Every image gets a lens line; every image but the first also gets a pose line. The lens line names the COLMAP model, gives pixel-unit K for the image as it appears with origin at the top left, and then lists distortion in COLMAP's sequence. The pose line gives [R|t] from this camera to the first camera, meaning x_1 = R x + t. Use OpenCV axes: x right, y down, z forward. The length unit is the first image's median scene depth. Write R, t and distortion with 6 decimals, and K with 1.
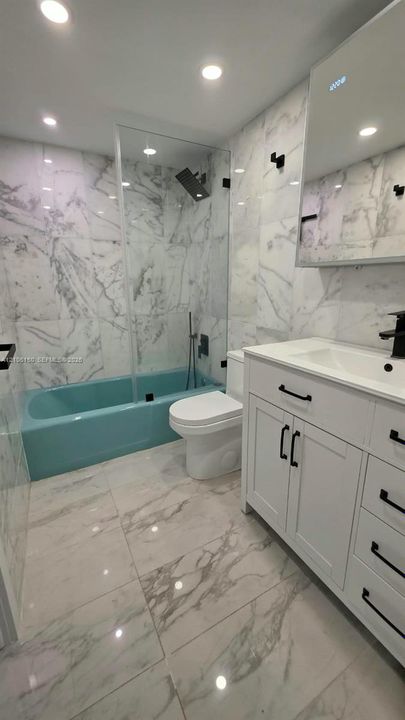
lens RADIAL K [[288.0, 0, 206.2], [0, 288.0, 360.4], [0, 0, 1]] dist [0.003714, -0.000283]
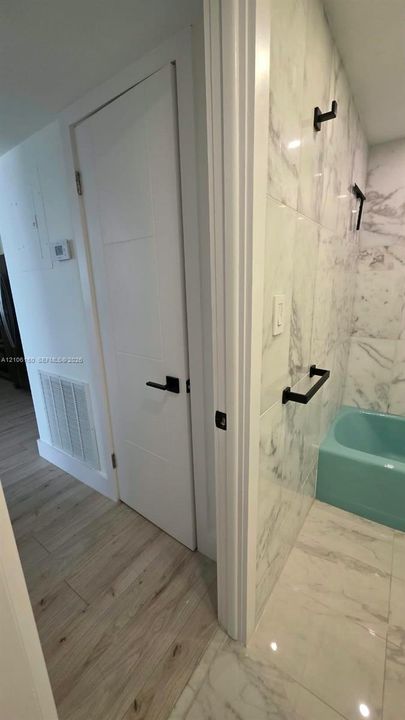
lens RADIAL K [[288.0, 0, 203.5], [0, 288.0, 360.5], [0, 0, 1]] dist [0.003714, -0.000283]
pose [[0.442242, 0.222582, -0.868838, -0.010737], [-0.206731, 0.967929, 0.142740, -0.093083], [0.872745, 0.116491, 0.474073, 0.107881]]
